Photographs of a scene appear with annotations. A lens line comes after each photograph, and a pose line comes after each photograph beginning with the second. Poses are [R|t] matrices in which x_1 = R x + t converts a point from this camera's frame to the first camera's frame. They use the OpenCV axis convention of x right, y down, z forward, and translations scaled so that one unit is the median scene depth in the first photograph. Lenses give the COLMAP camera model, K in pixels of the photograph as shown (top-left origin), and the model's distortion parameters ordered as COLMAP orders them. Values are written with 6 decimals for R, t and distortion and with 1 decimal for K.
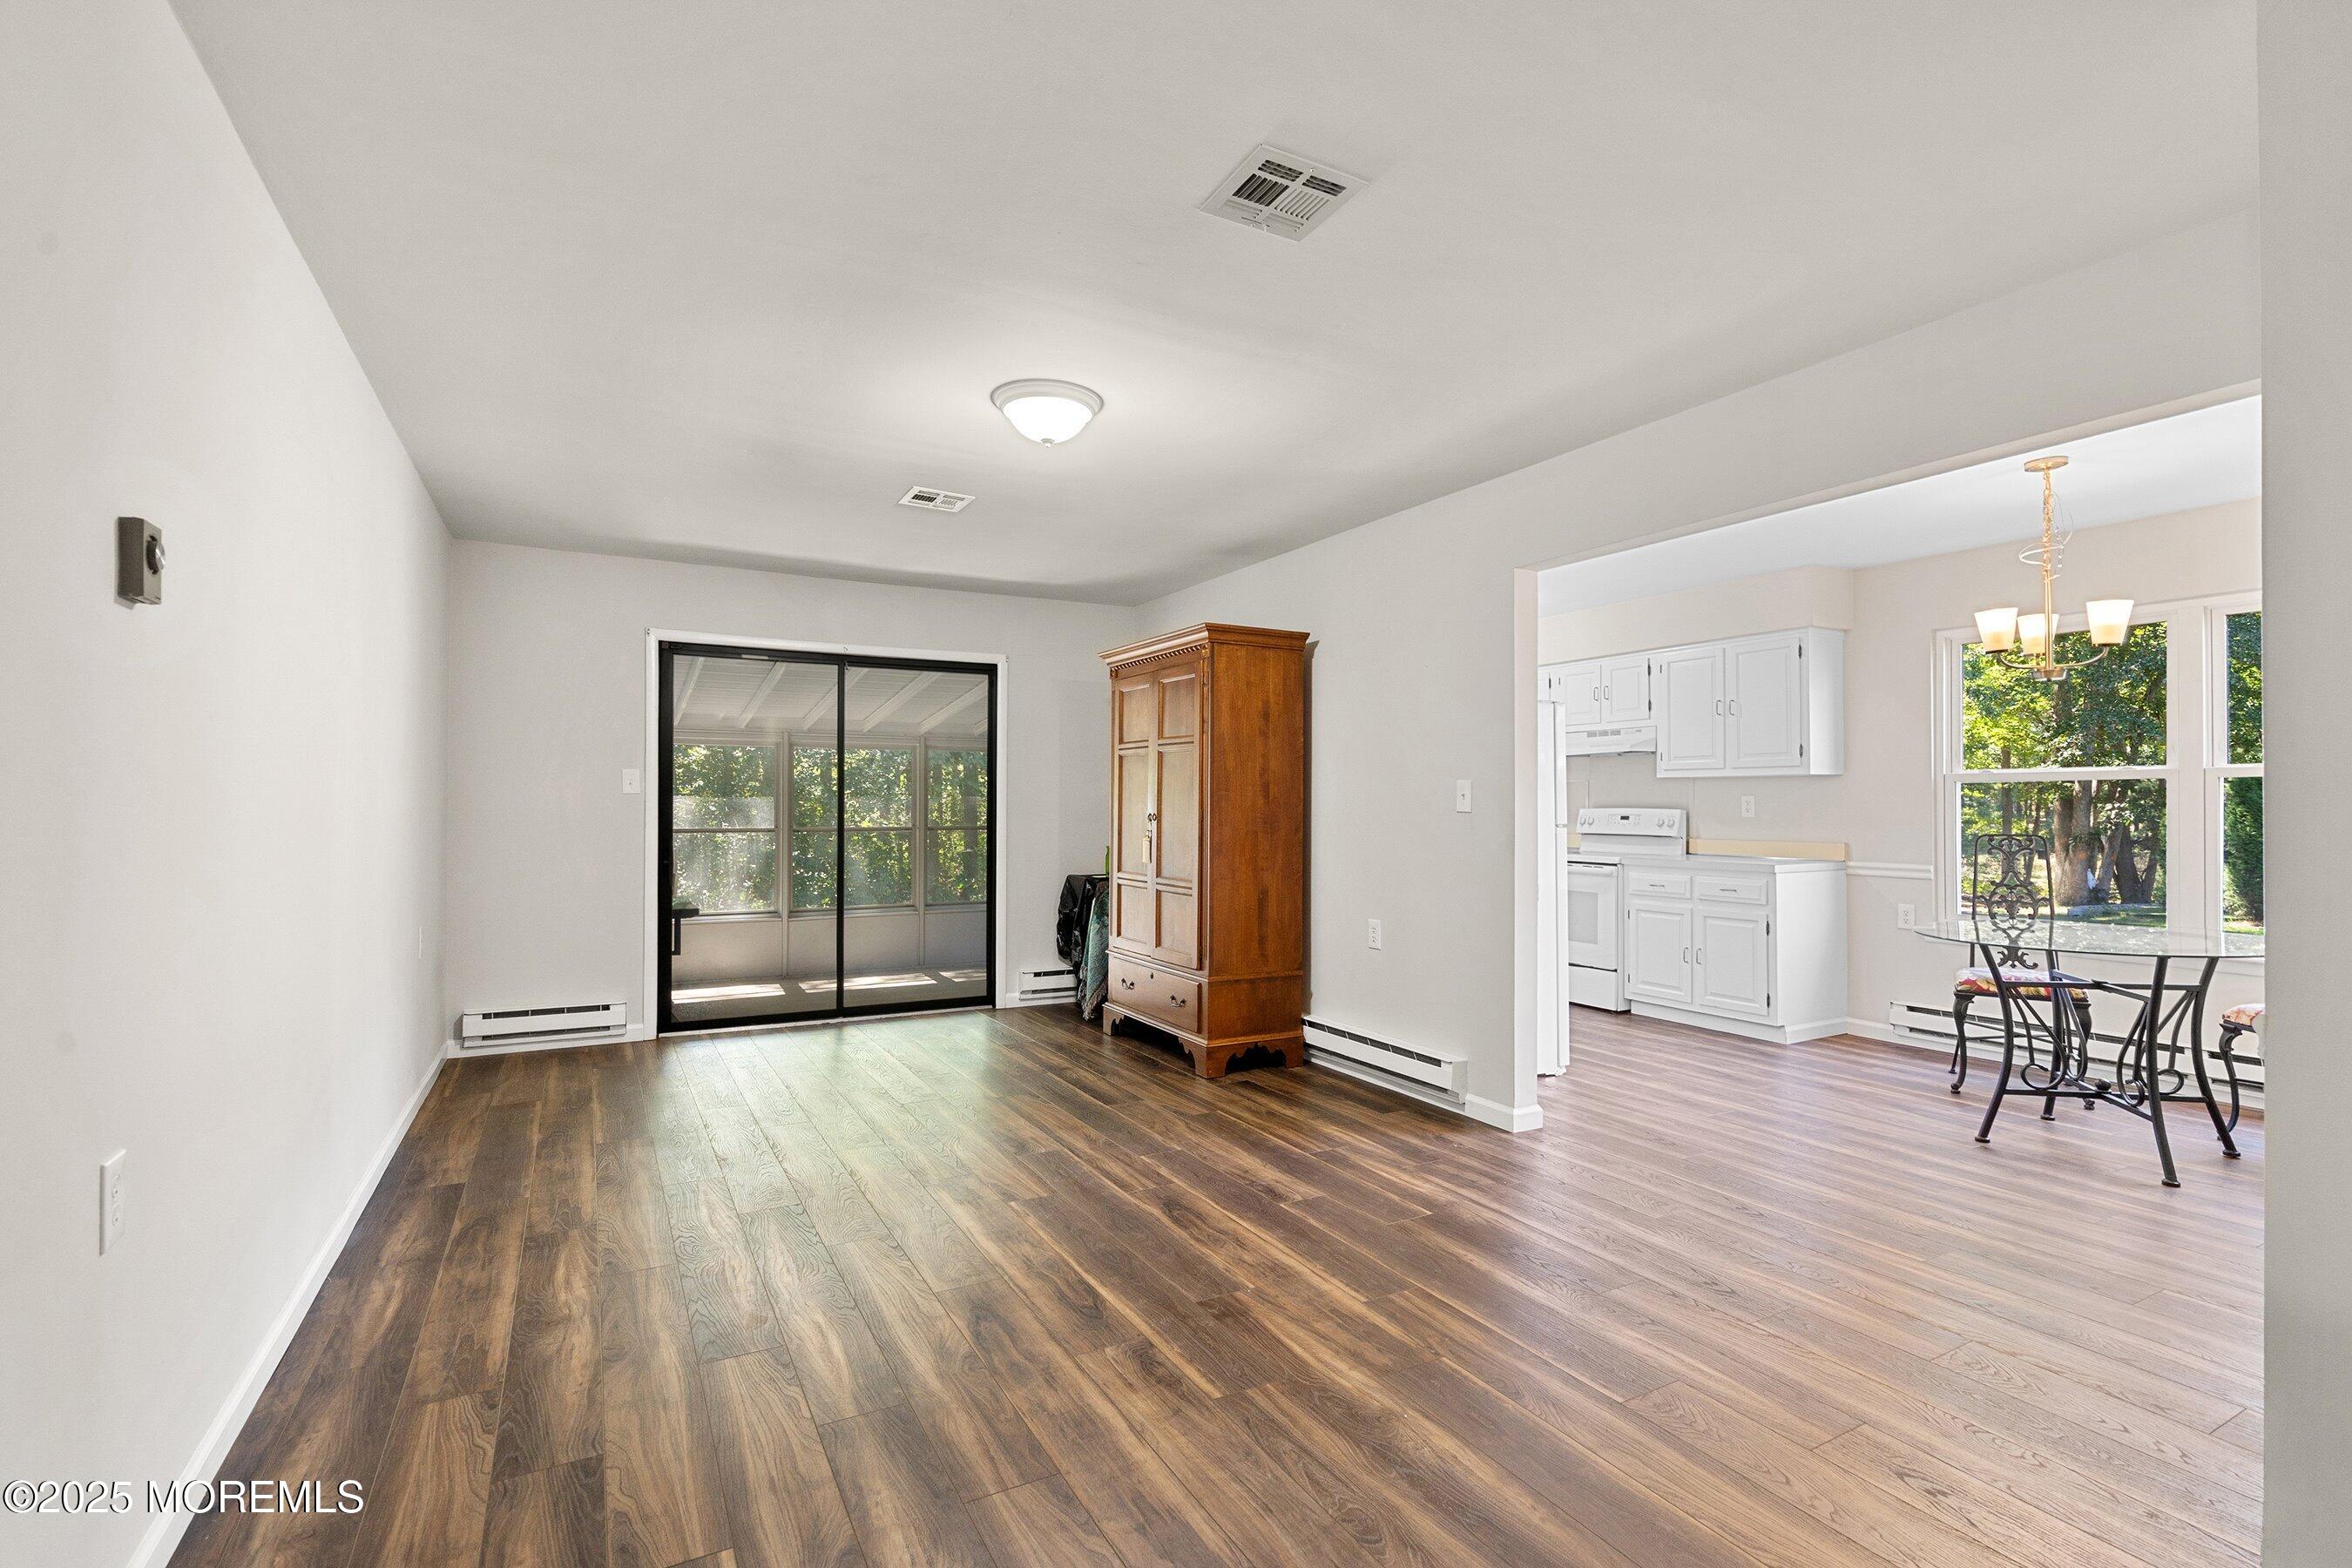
lens RADIAL K [[1079.0, 0, 1176.5], [0, 1079.0, 787.0], [0, 0, 1]] dist [0.001624, 0.001159]
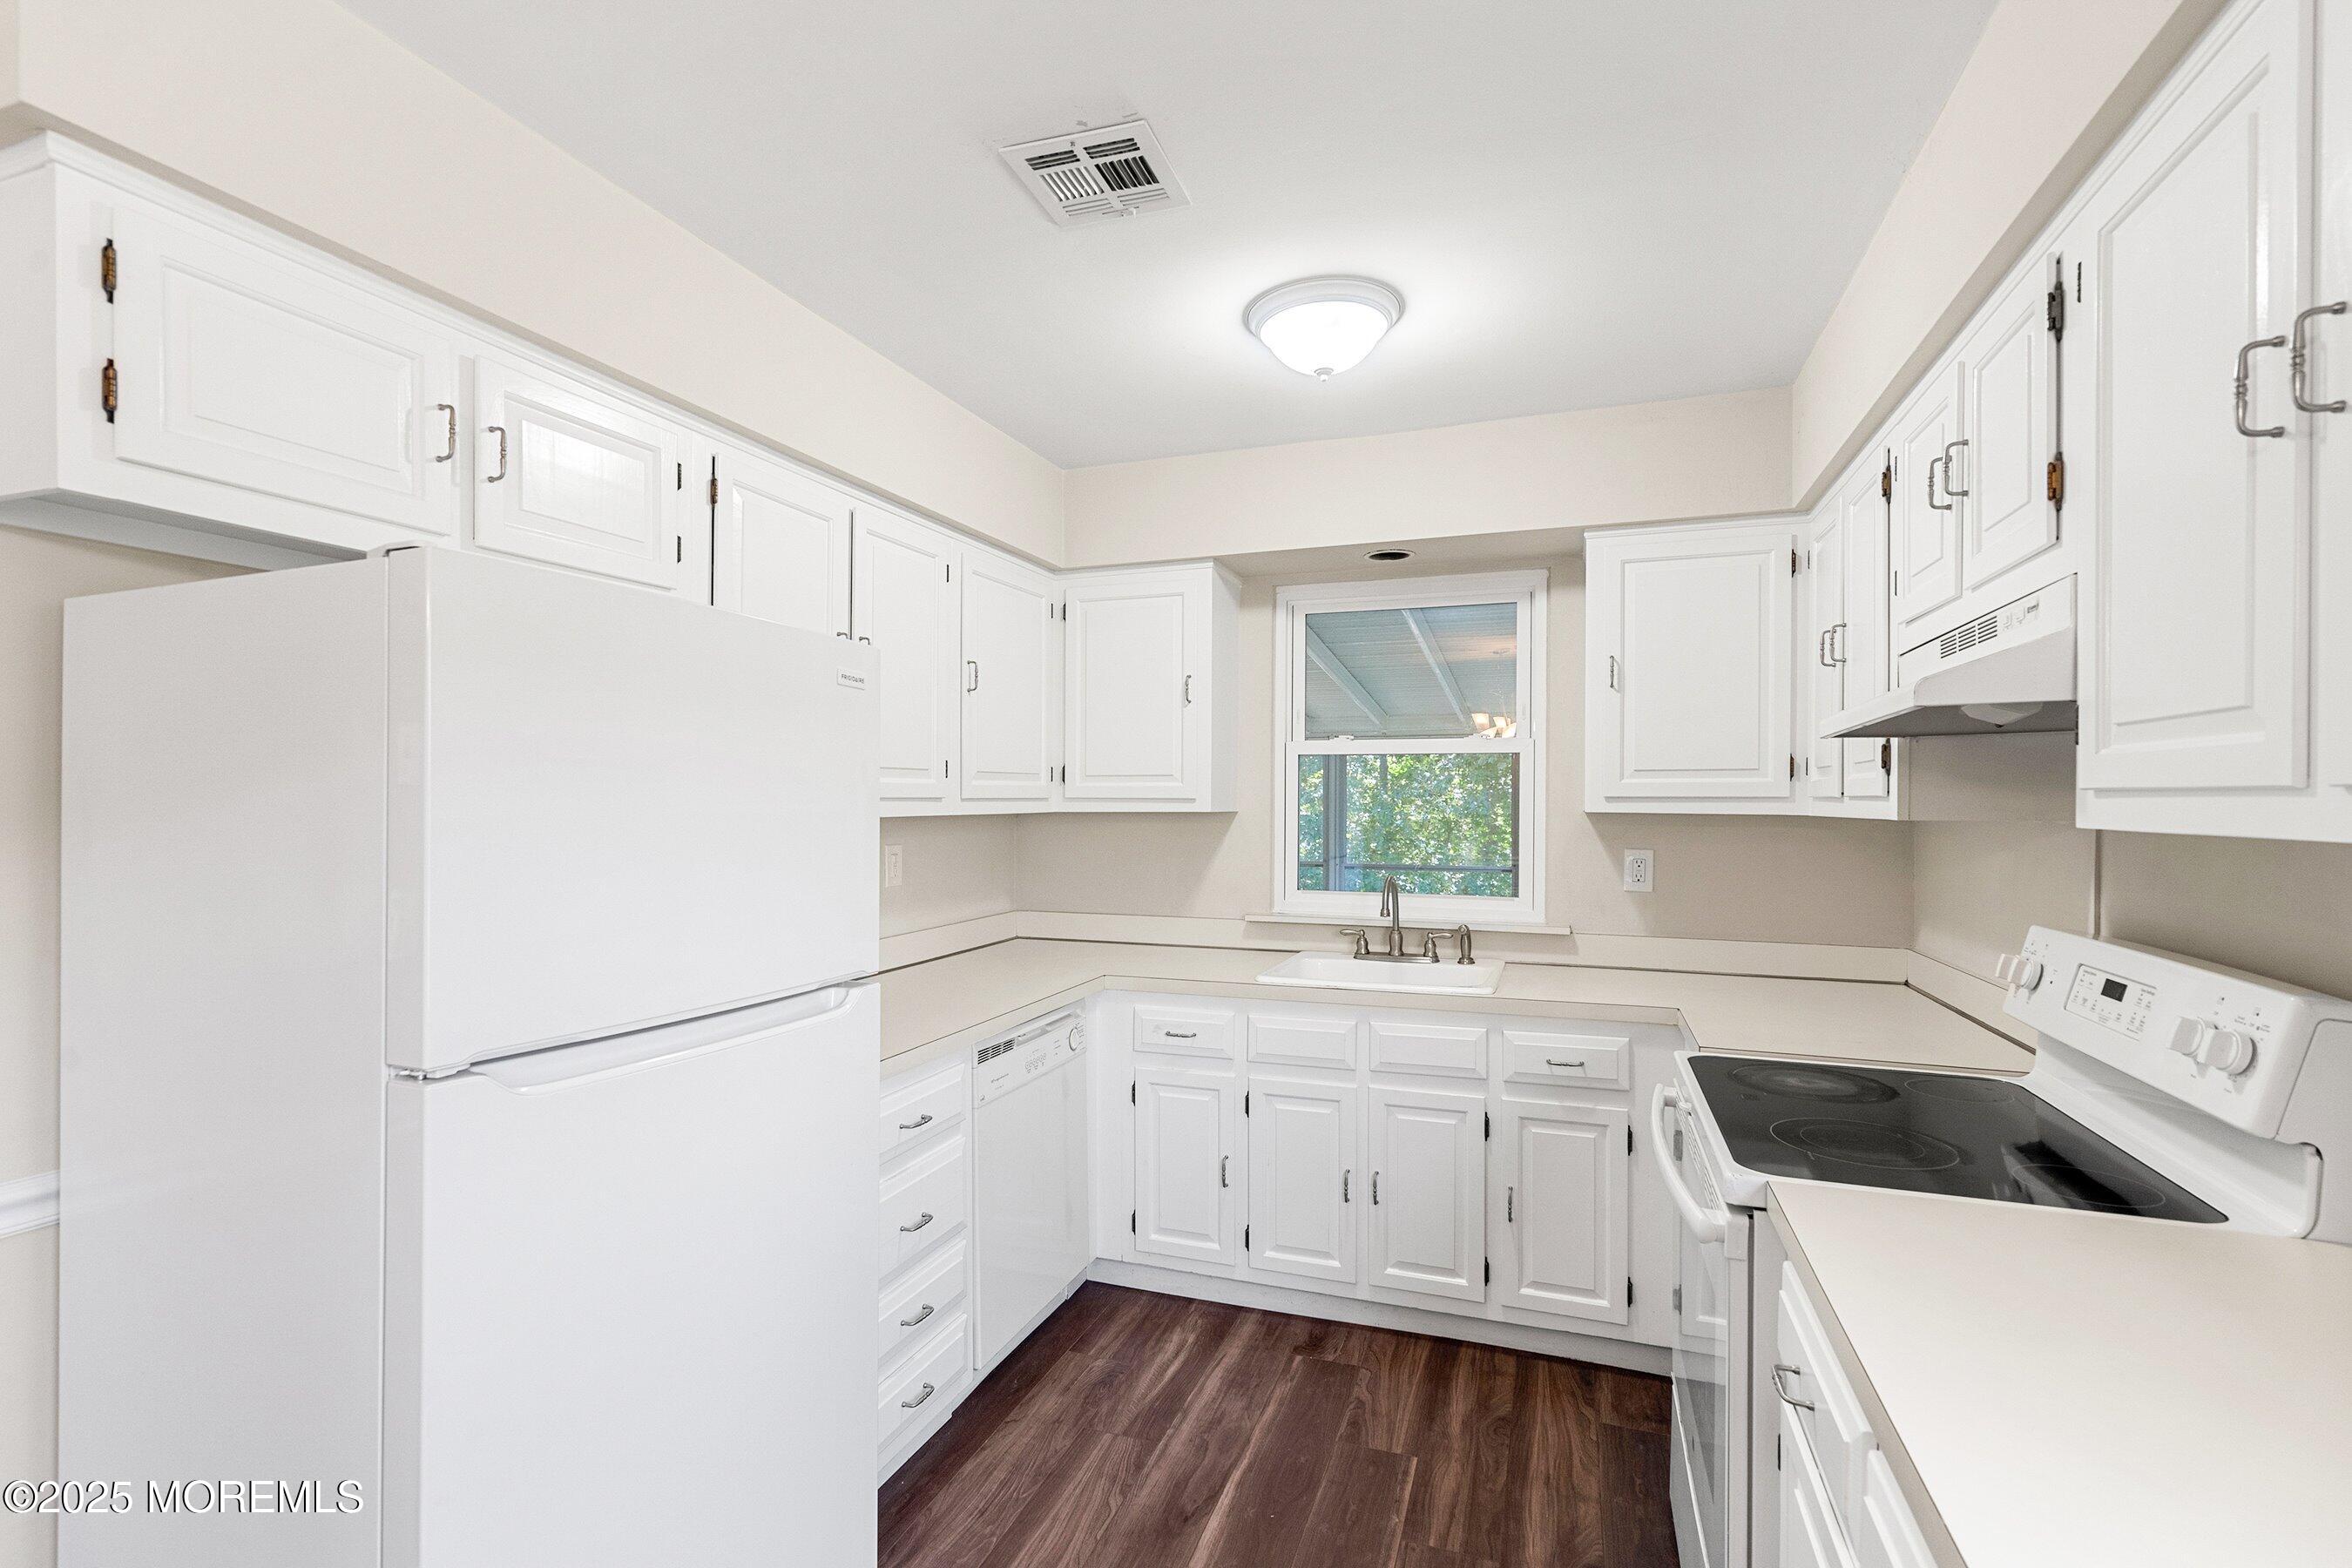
lens RADIAL K [[1079.0, 0, 1173.6], [0, 1079.0, 812.3], [0, 0, 1]] dist [0.001624, 0.001159]
pose [[0.662959, 0.008425, -0.748608, 0.542612], [0.011293, 0.999710, 0.021251, -0.020379], [0.748570, -0.022543, 0.662672, 0.826414]]
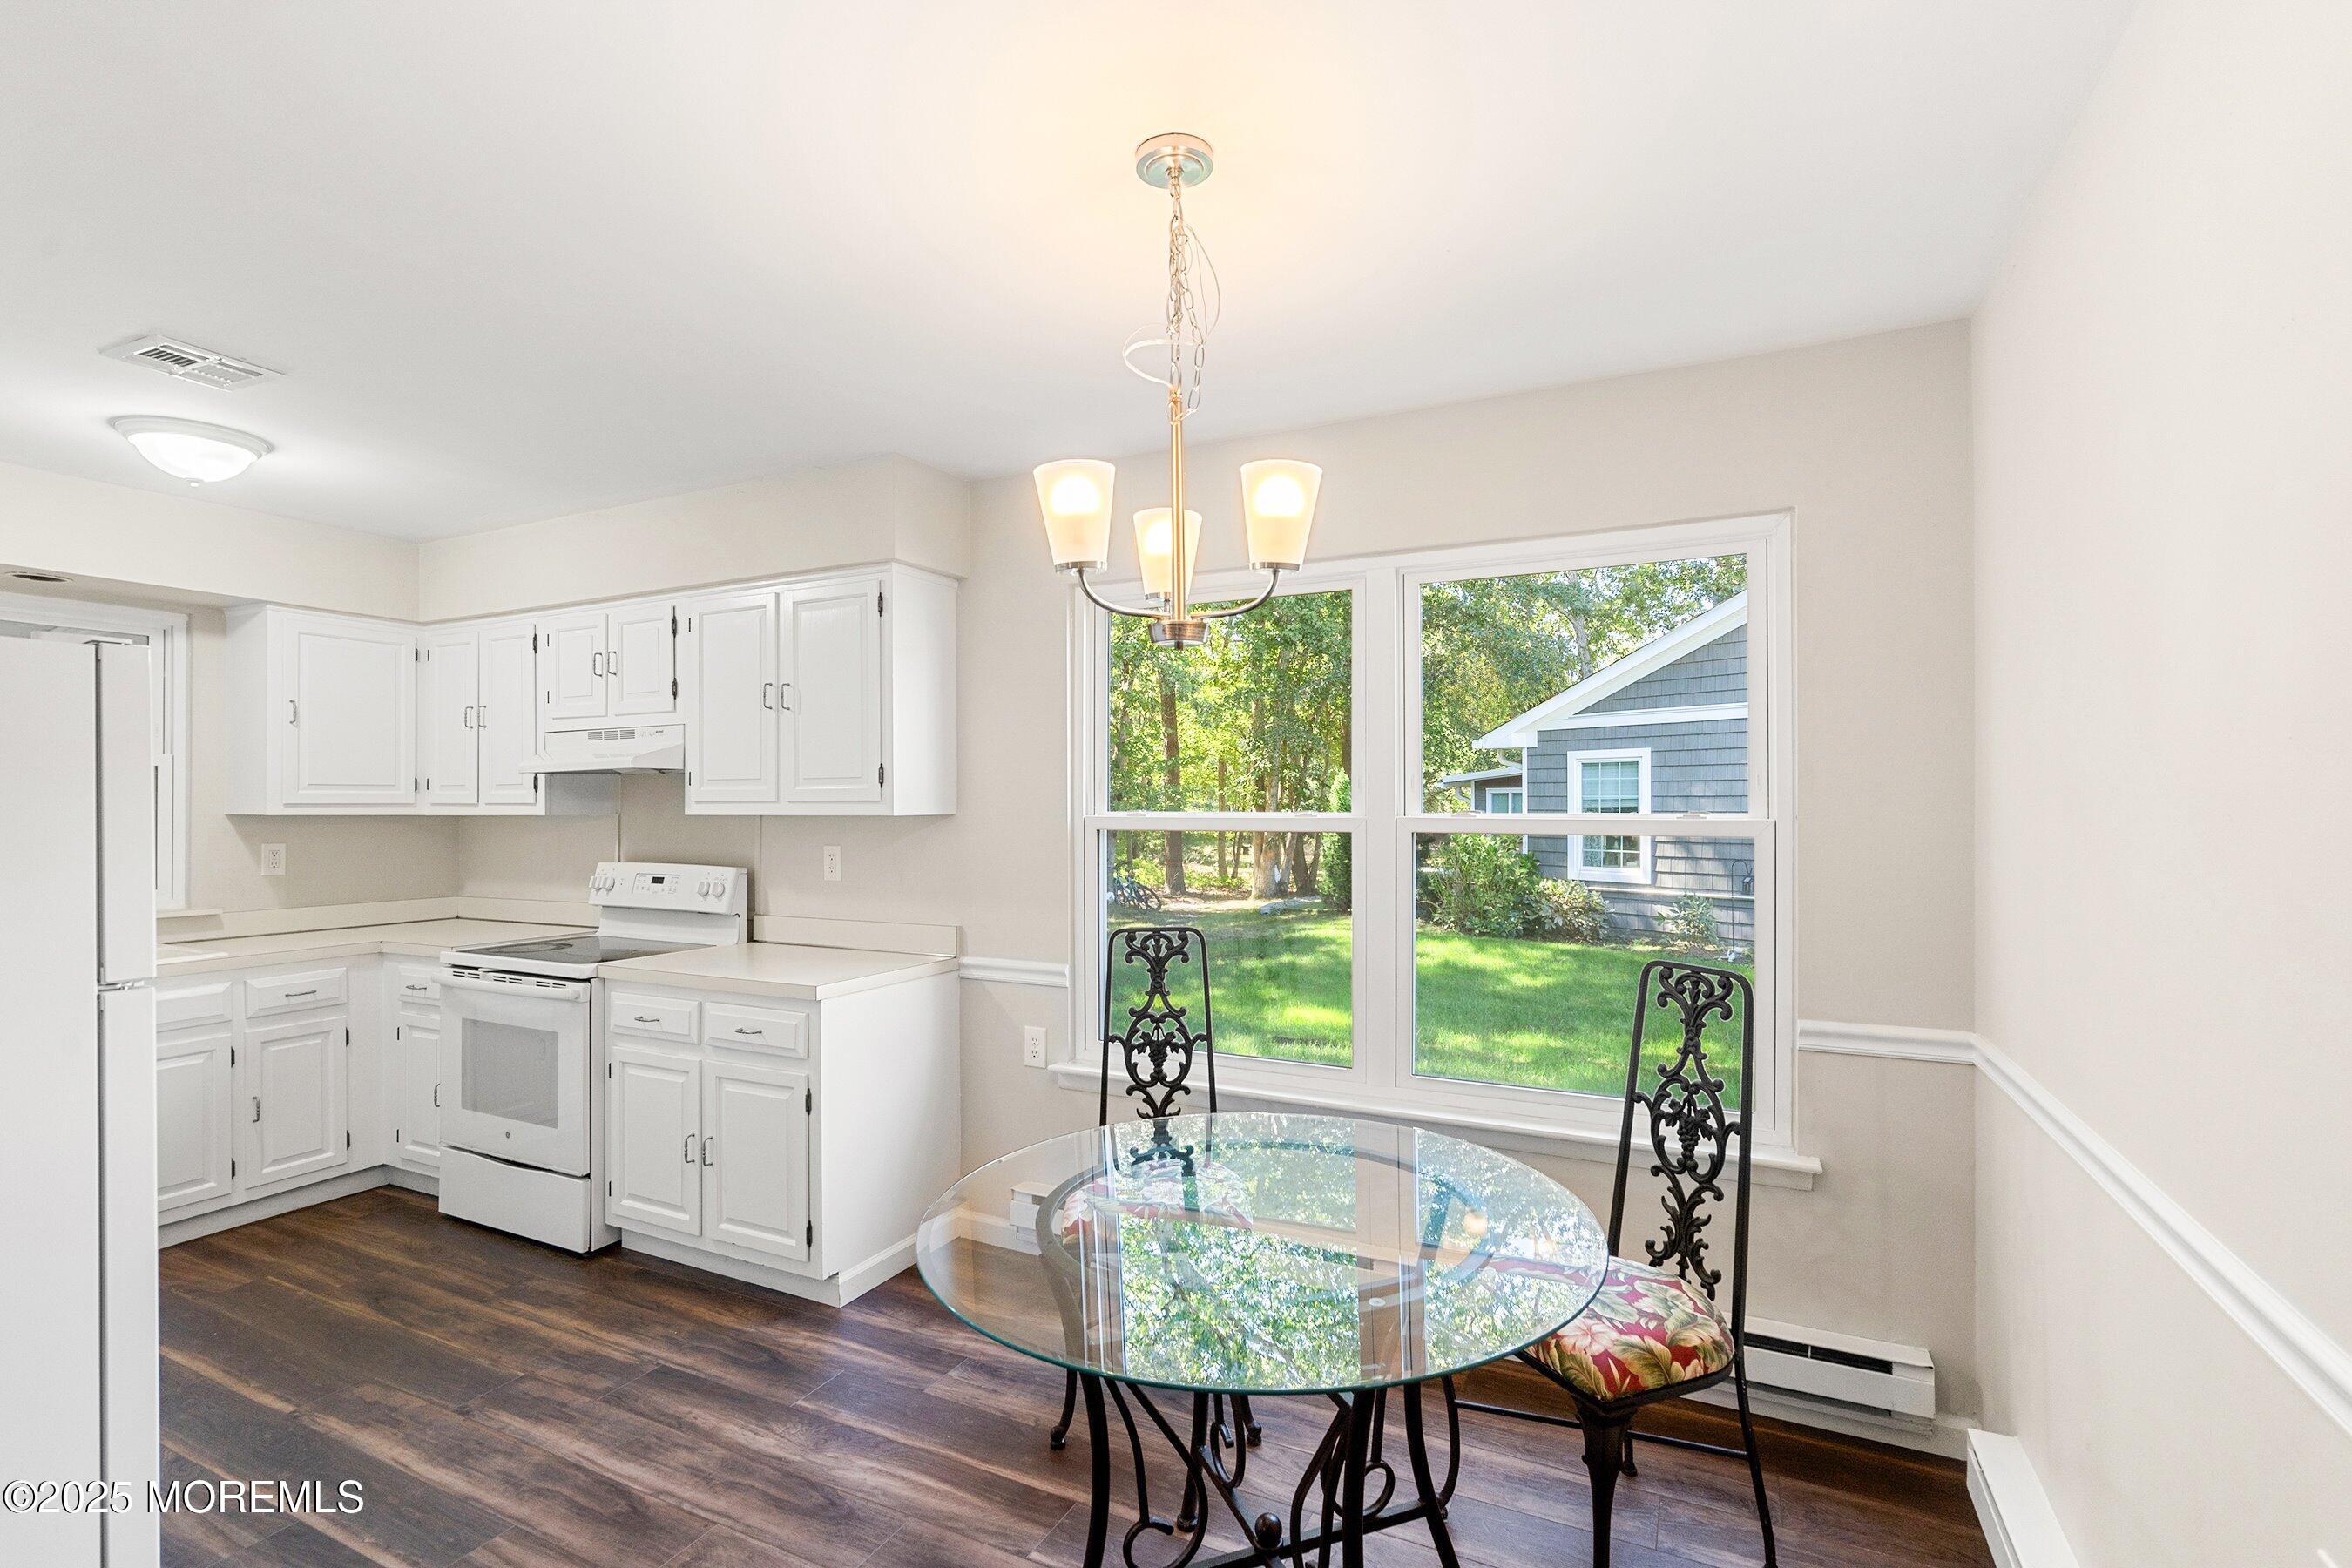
lens RADIAL K [[1079.0, 0, 1174.5], [0, 1079.0, 793.1], [0, 0, 1]] dist [0.001624, 0.001159]
pose [[0.822430, 0.000258, 0.568867, 0.373055], [-0.004732, 0.999968, 0.006388, -0.028221], [-0.568847, -0.007946, 0.822405, 0.429043]]
